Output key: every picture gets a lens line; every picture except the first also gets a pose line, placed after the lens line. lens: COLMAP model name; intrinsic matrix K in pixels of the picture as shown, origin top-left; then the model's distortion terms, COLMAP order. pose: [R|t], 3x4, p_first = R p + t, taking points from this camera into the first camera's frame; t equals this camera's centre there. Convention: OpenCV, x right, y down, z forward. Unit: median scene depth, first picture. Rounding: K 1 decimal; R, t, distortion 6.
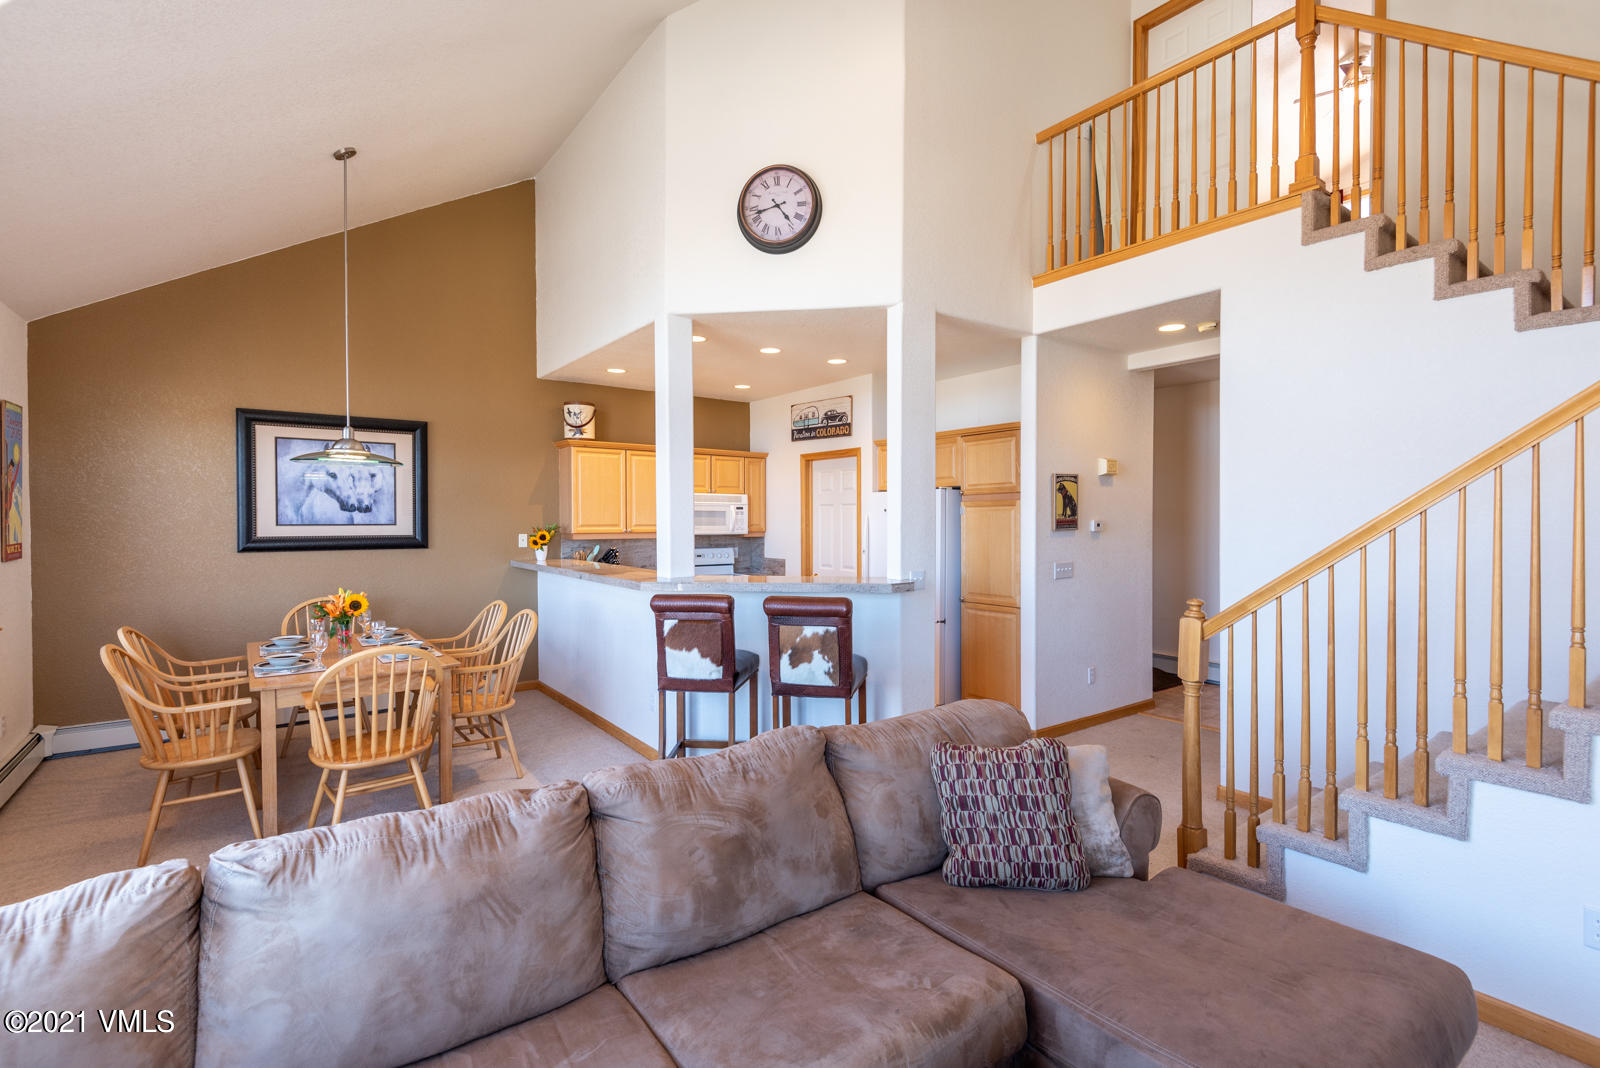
lens RADIAL K [[741.2, 0, 788.3], [0, 741.2, 533.6], [0, 0, 1]] dist [0.041444, -0.027978]
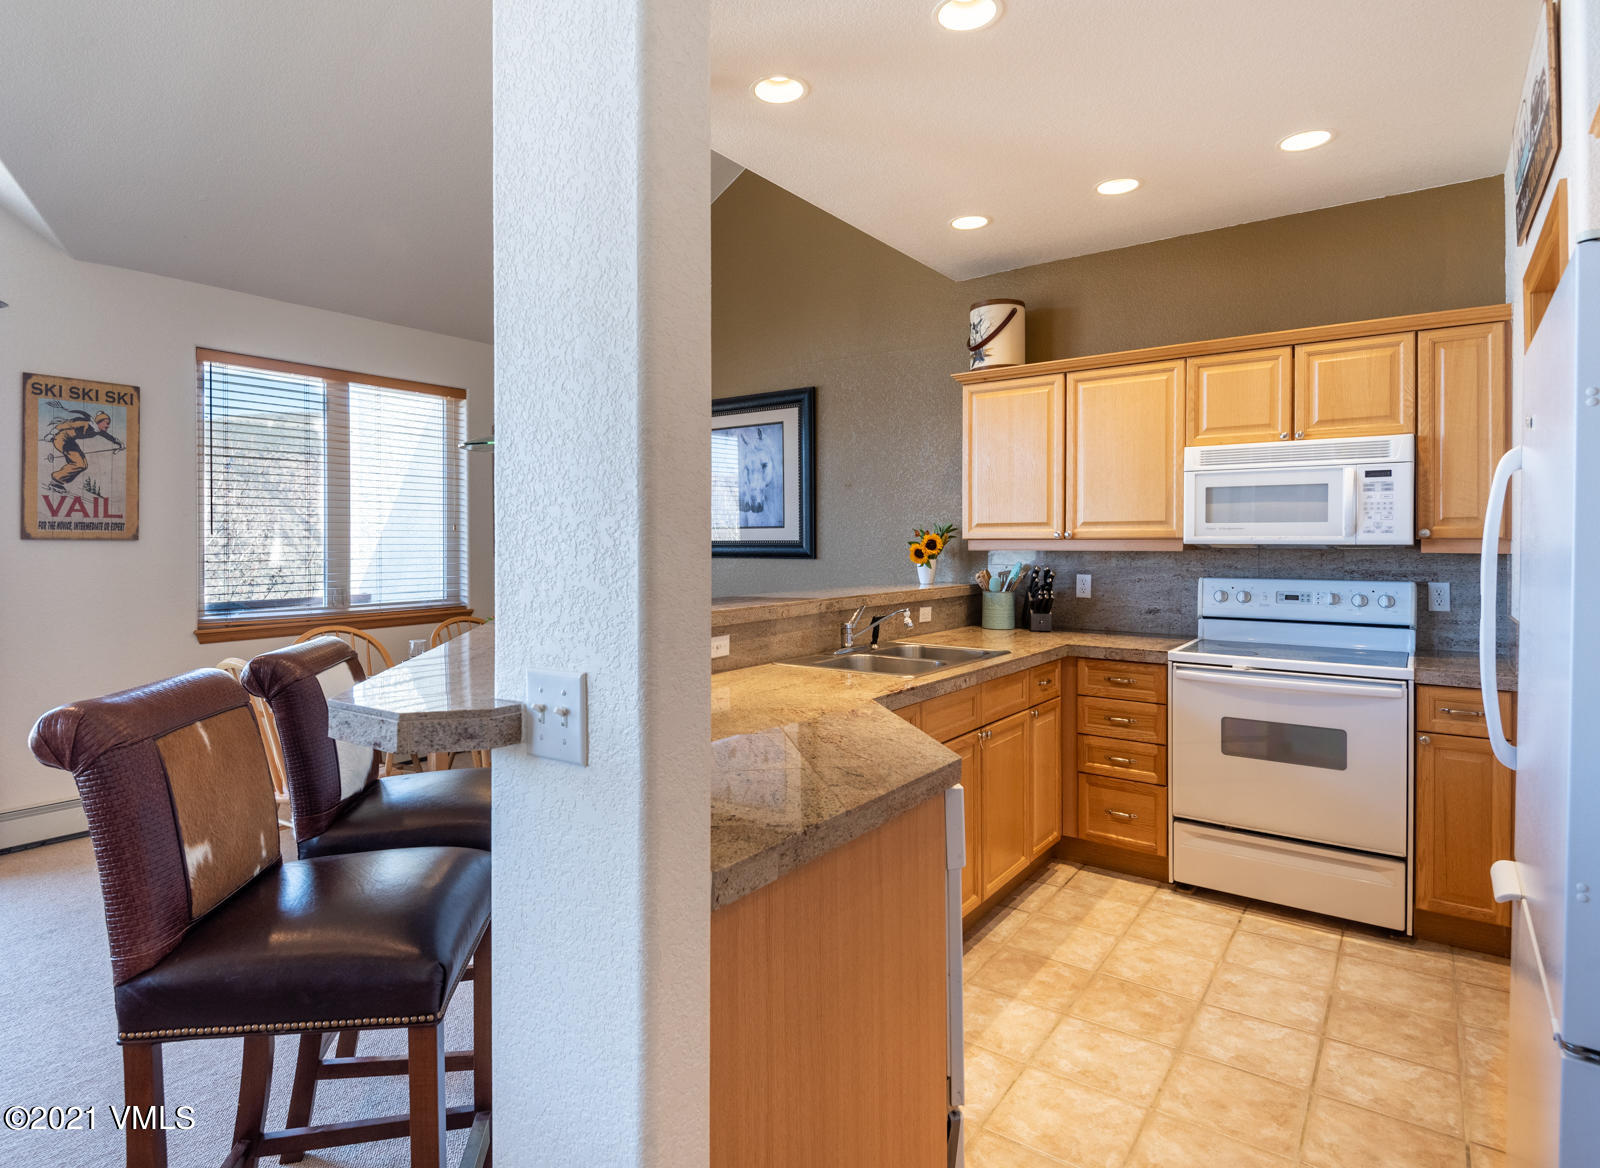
lens RADIAL K [[839.7, 0, 790.8], [0, 839.7, 561.5], [0, 0, 1]] dist [0.032069, -0.027106]
pose [[0.307144, 0.021225, -0.951426, 0.435887], [-0.018052, 0.999701, 0.016475, 0.013364], [0.951492, 0.012115, 0.307436, 1.060559]]
